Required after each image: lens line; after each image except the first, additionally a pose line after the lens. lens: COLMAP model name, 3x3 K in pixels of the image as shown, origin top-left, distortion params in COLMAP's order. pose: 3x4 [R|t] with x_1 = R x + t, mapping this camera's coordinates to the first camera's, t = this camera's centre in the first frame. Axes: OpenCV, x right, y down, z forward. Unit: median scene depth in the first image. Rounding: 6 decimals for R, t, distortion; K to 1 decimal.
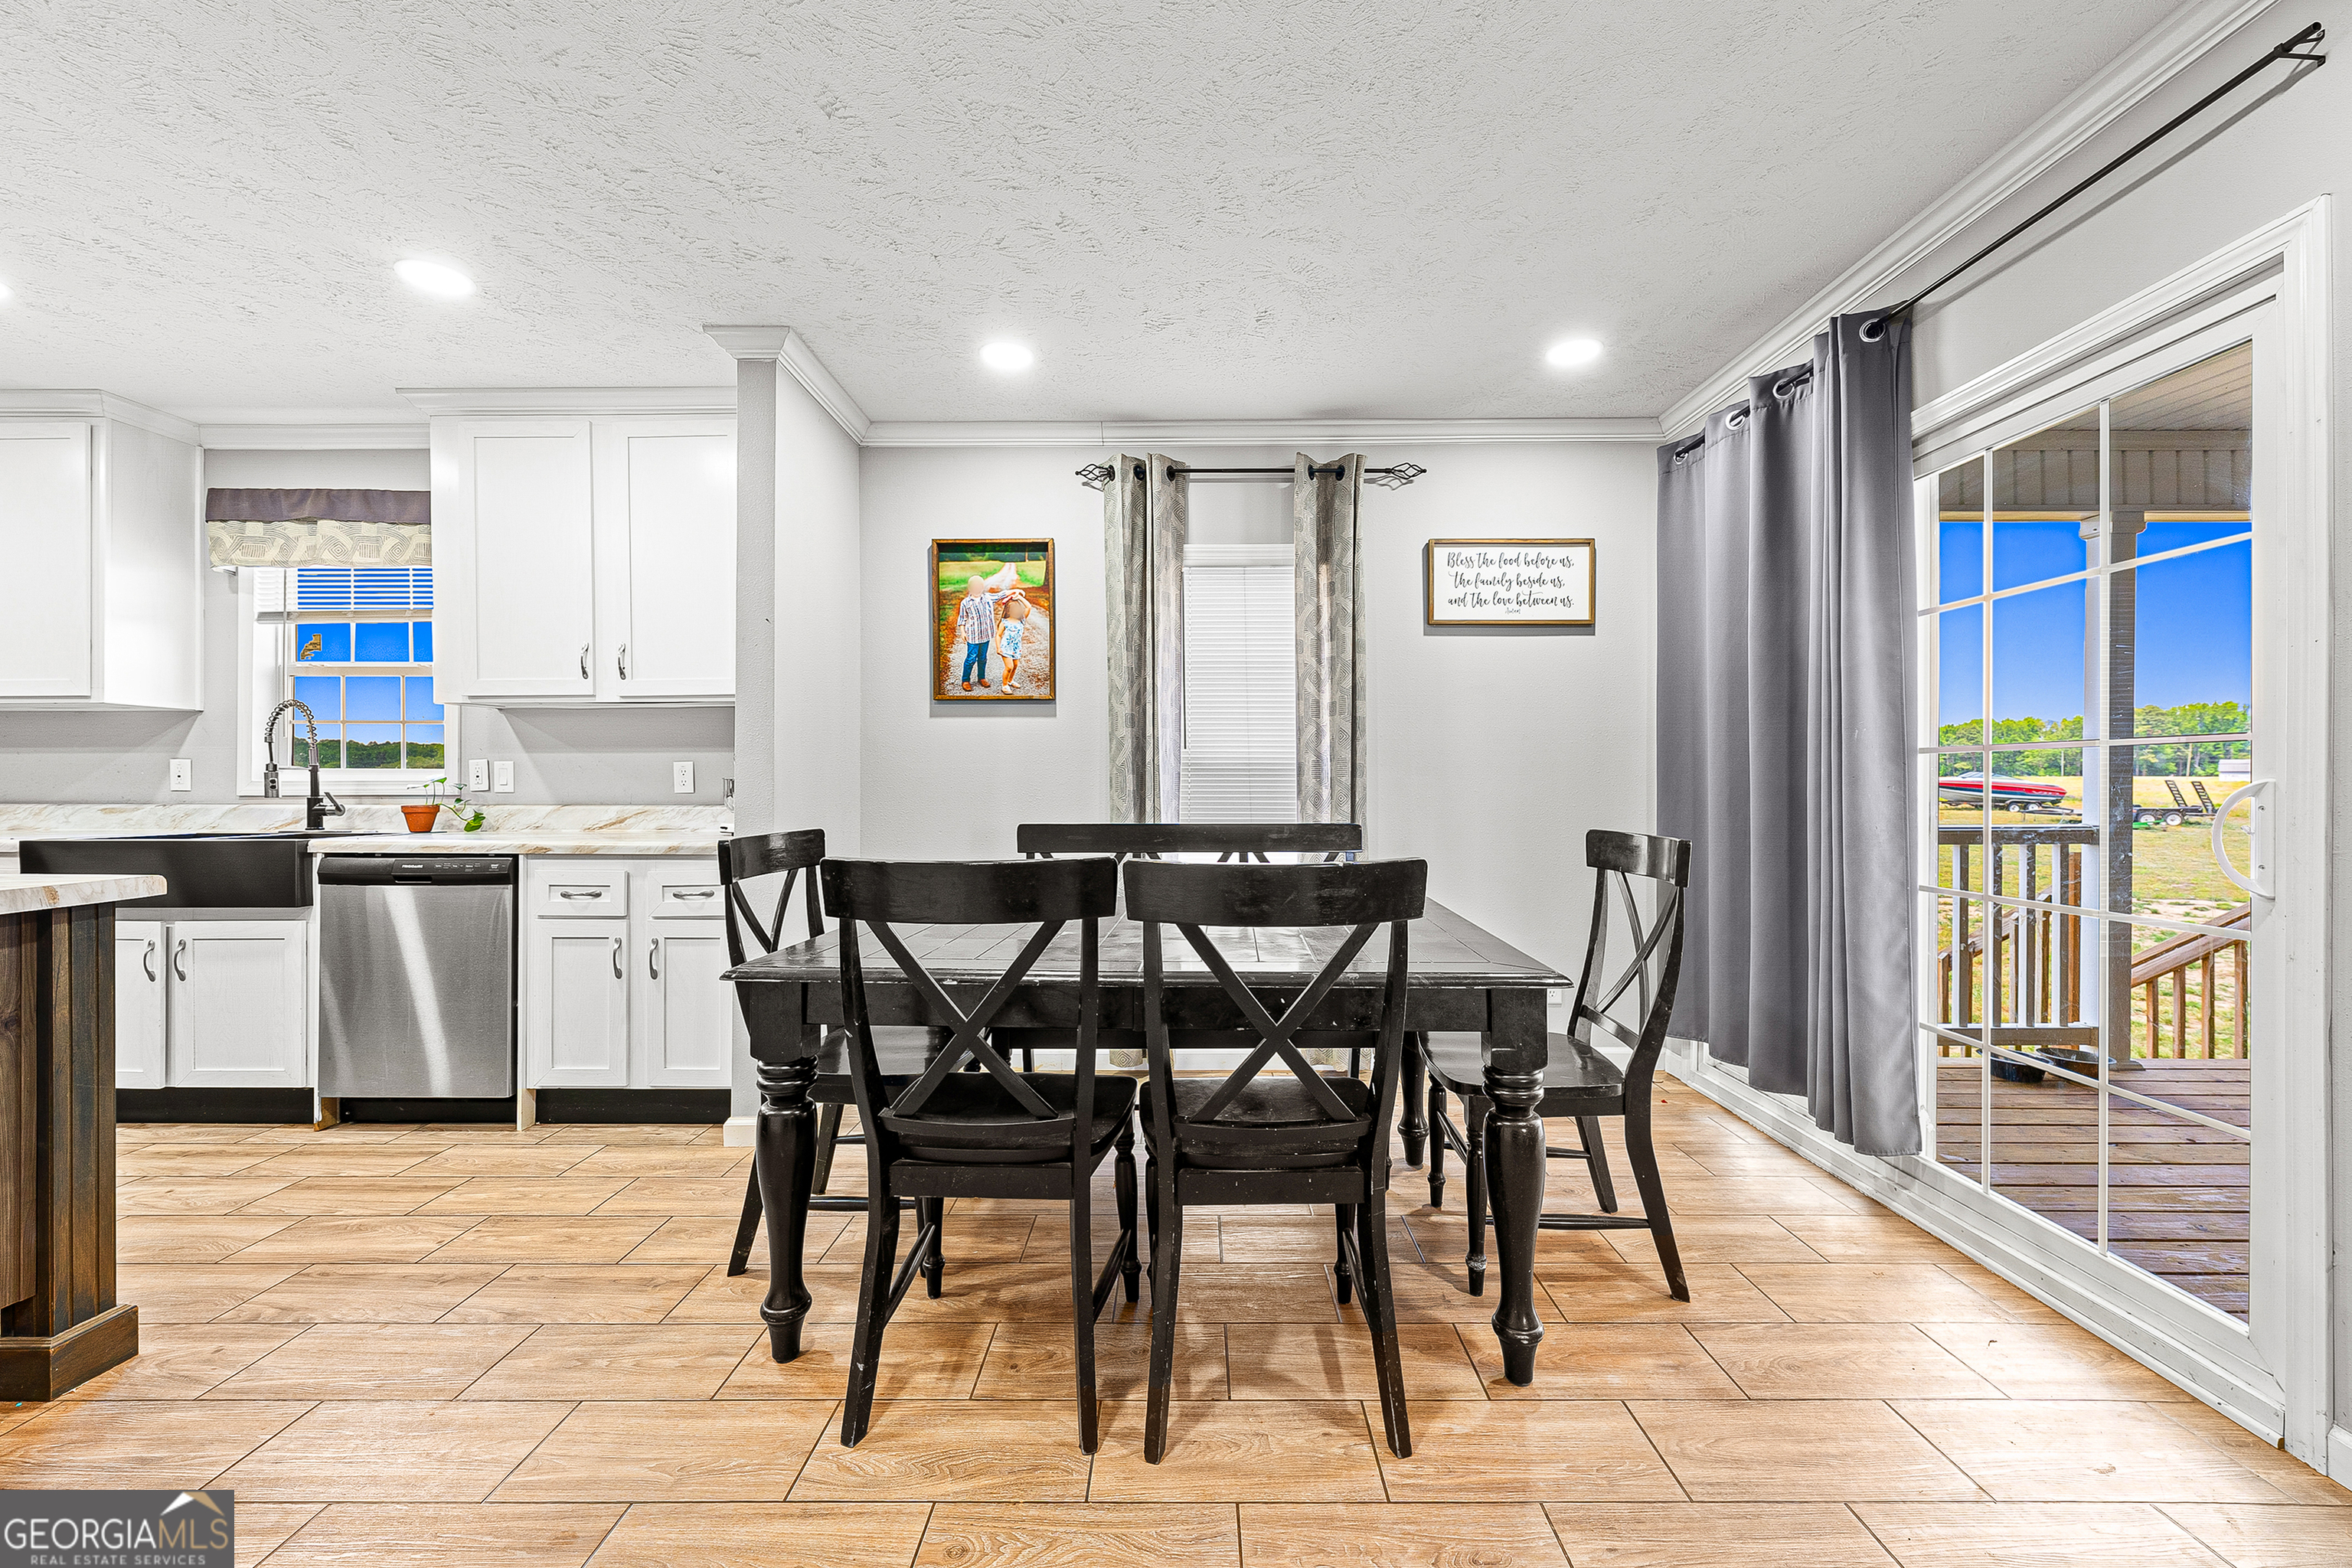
lens RADIAL K [[895.7, 0, 1170.7], [0, 895.7, 784.3], [0, 0, 1]] dist [-0.001721, -0.000050]
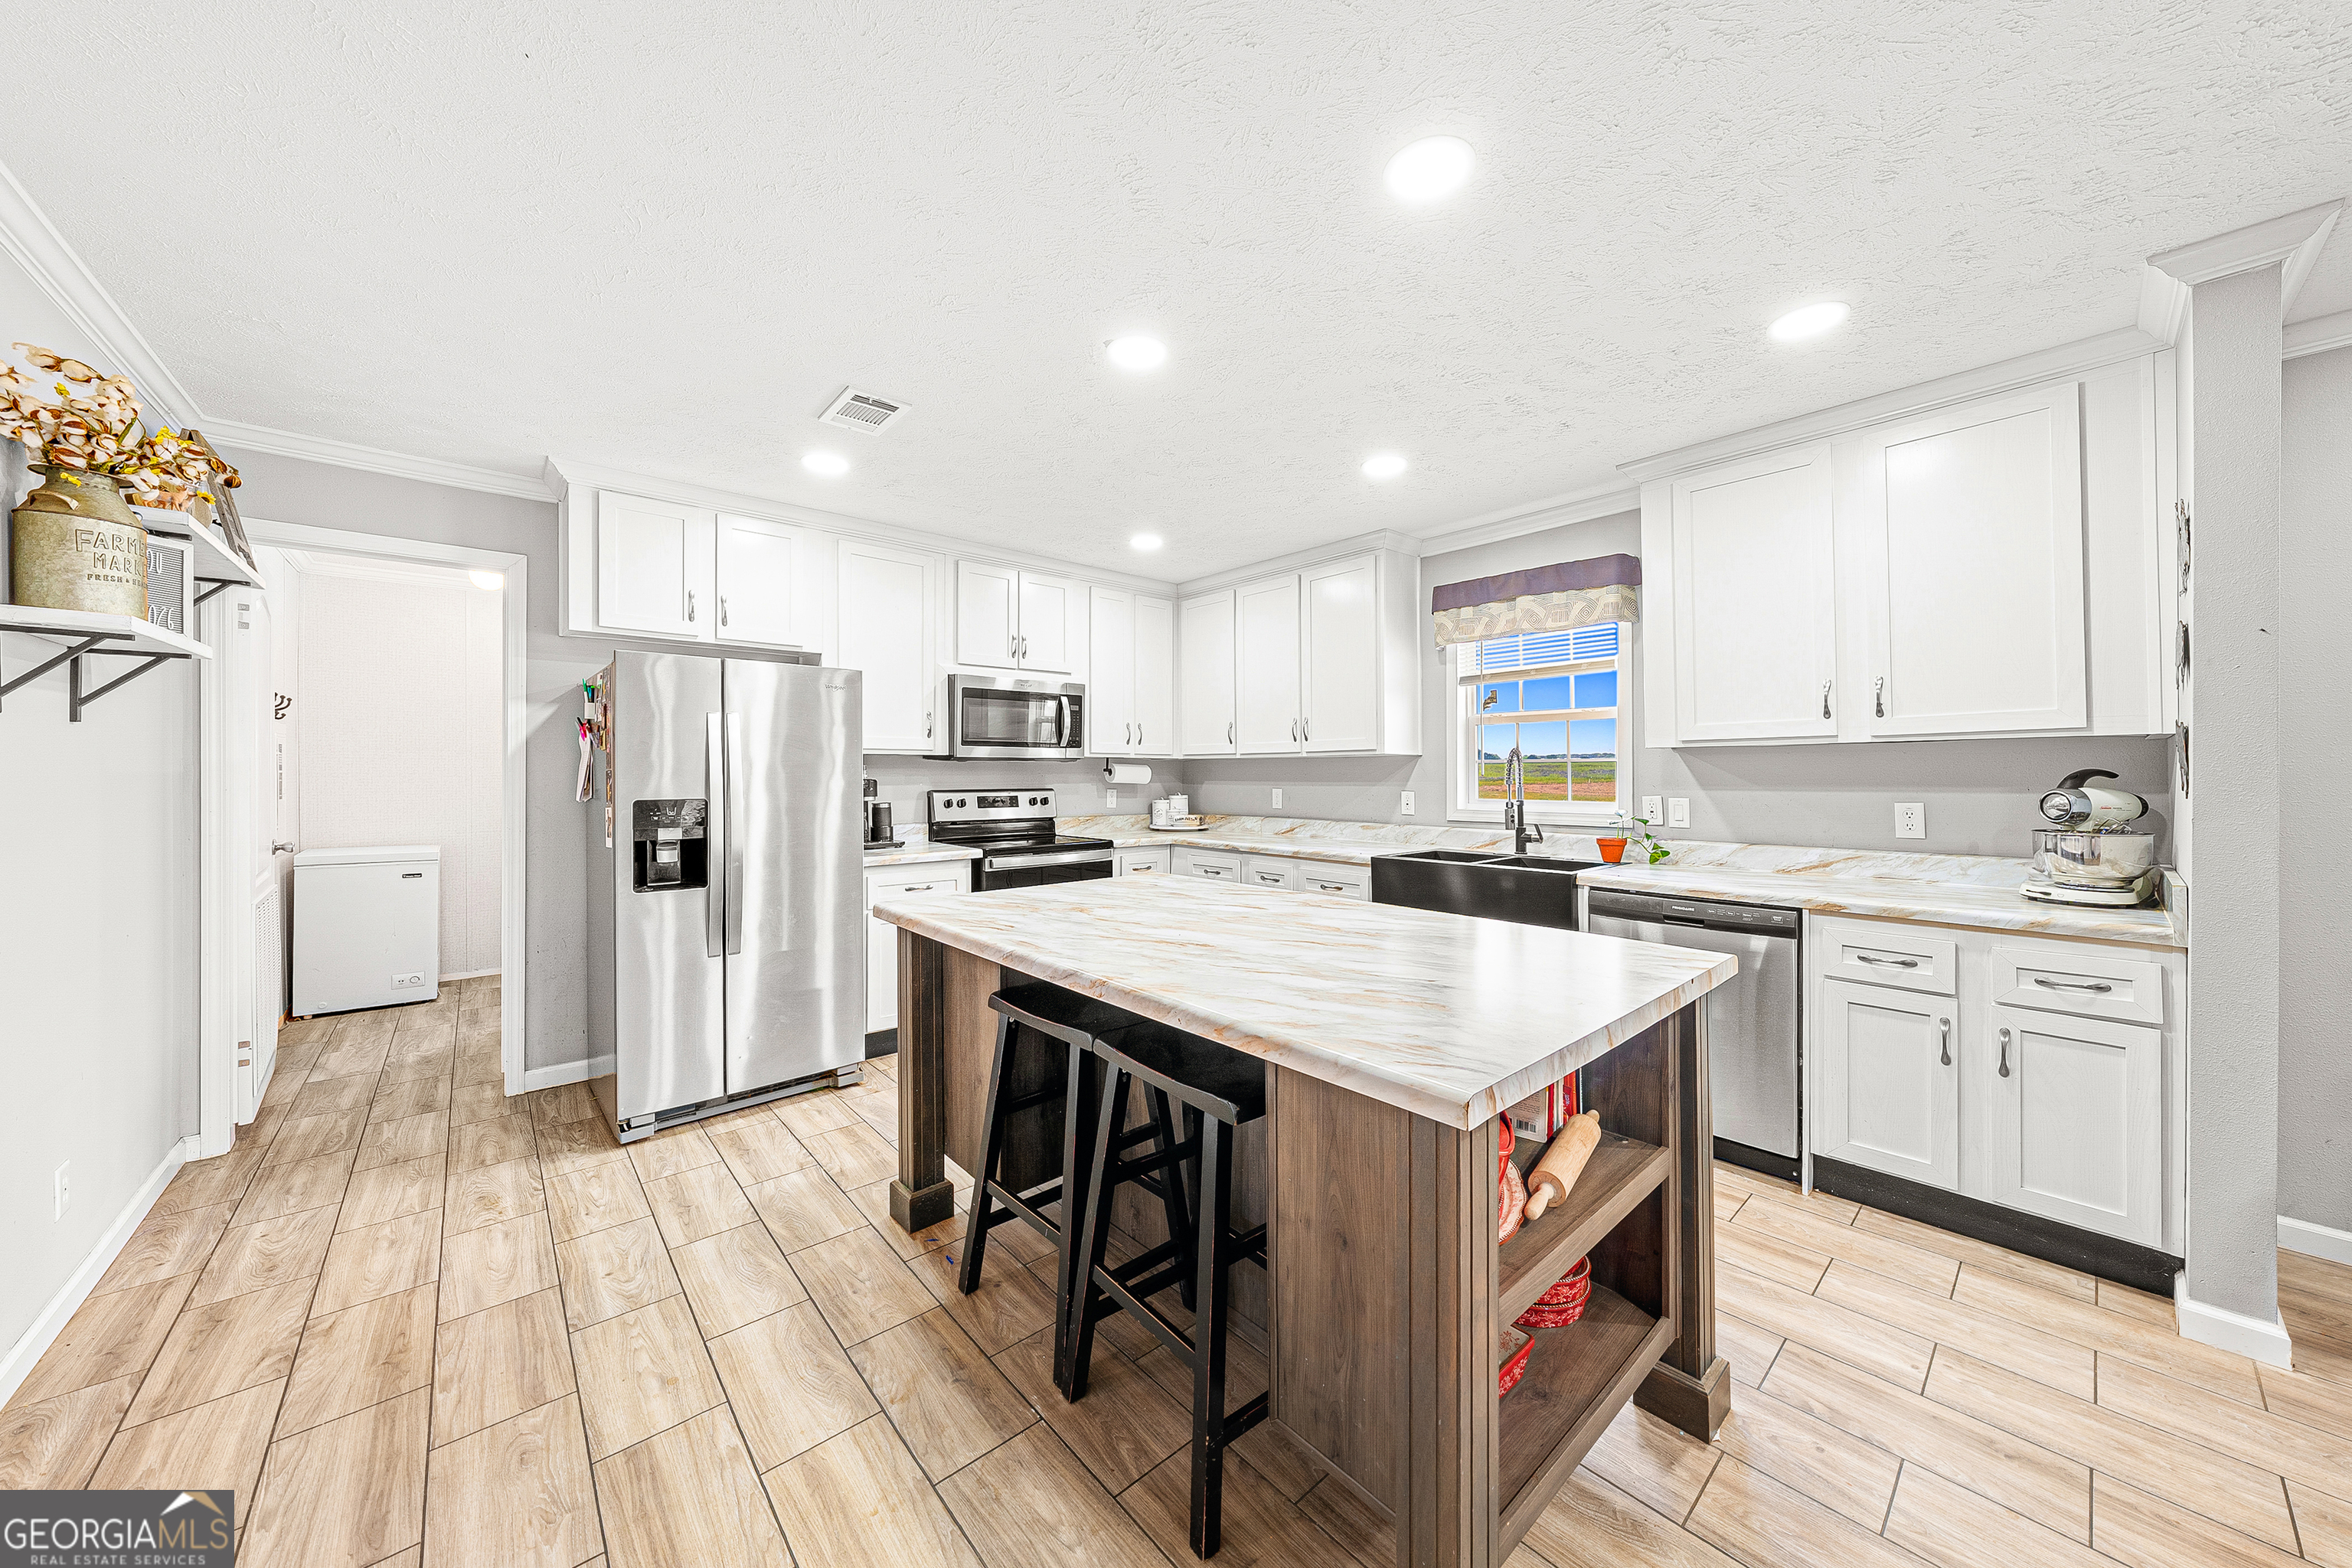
lens RADIAL K [[803.2, 0, 1177.2], [0, 803.2, 772.4], [0, 0, 1]] dist [-0.002592, -0.000167]
pose [[0.660717, -0.003089, -0.750629, -0.442175], [0.004318, 0.999991, -0.000315, -0.059810], [0.750623, -0.003033, 0.660724, -0.063836]]
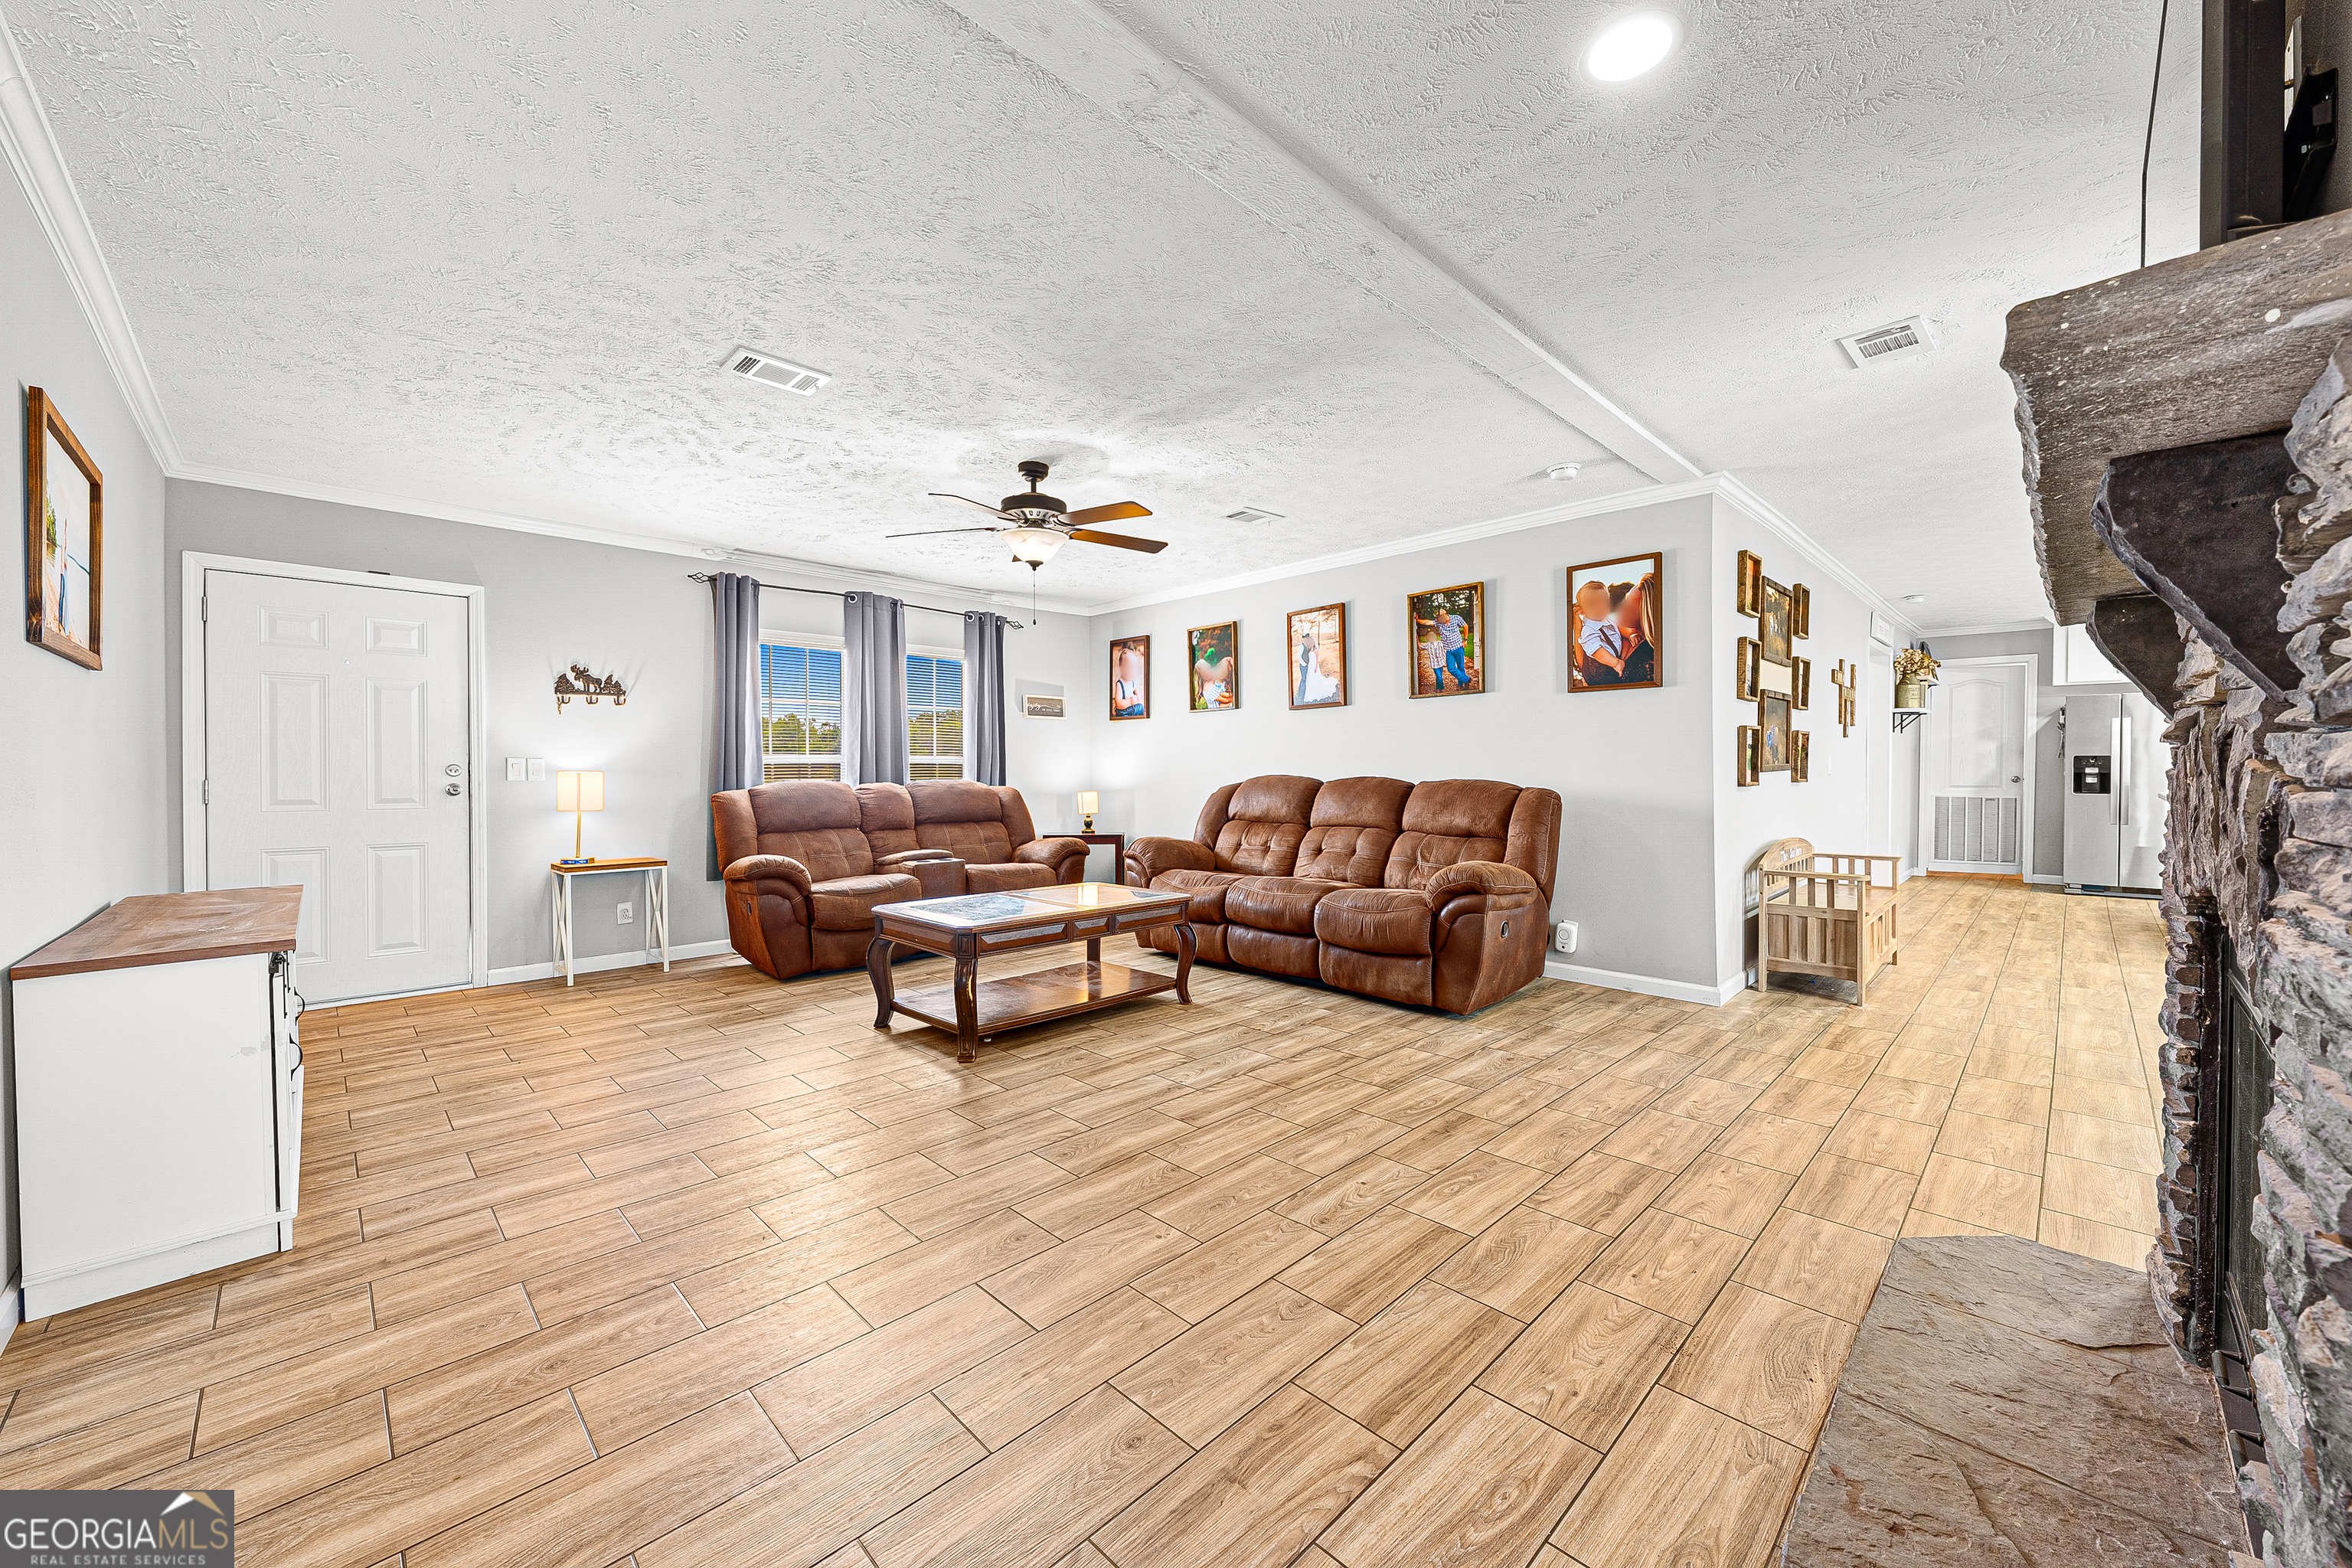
lens RADIAL K [[895.7, 0, 1190.7], [0, 895.7, 786.8], [0, 0, 1]] dist [-0.001721, -0.000050]
pose [[-0.704136, 0.015010, -0.709907, 1.785702], [0.001654, 0.999809, 0.019499, -0.002271], [0.710063, 0.012555, -0.704026, 0.069743]]
